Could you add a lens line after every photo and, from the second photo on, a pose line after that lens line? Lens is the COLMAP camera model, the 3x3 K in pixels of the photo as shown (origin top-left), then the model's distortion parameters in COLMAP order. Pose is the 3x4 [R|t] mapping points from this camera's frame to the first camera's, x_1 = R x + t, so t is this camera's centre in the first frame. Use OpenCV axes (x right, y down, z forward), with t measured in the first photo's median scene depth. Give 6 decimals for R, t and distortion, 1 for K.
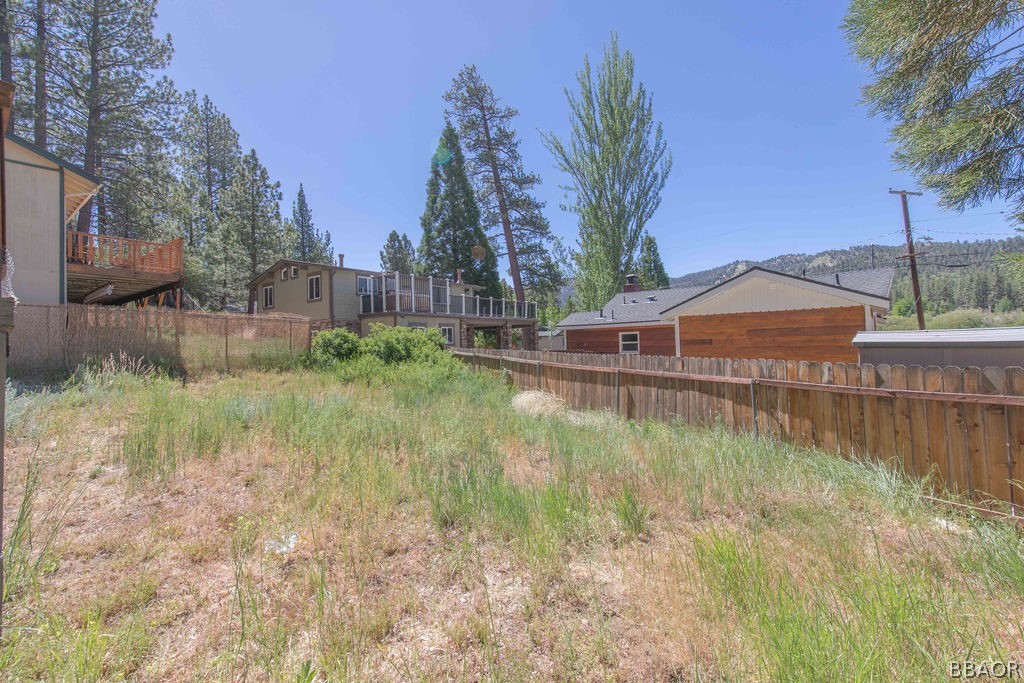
lens RADIAL K [[441.3, 0, 511.2], [0, 441.3, 334.5], [0, 0, 1]] dist [-0.000191, 0.000310]
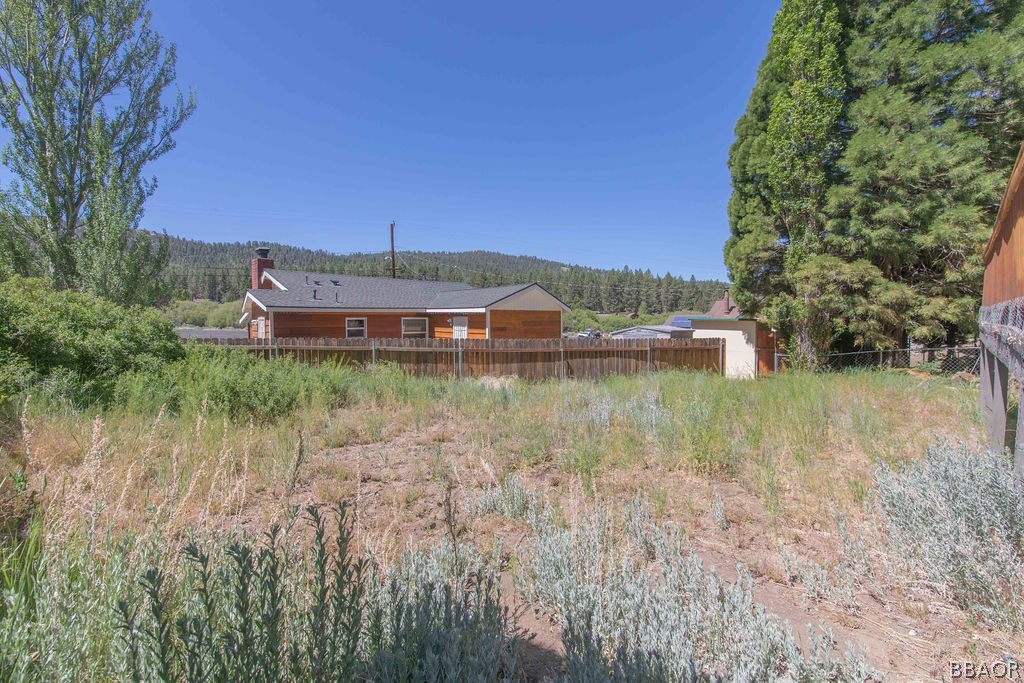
lens RADIAL K [[441.3, 0, 511.2], [0, 441.3, 334.5], [0, 0, 1]] dist [-0.000191, 0.000310]
pose [[0.129389, -0.012978, 0.991509, -0.977074], [-0.023676, 0.999589, 0.016174, 0.011675], [-0.991311, -0.025568, 0.129029, 0.809163]]
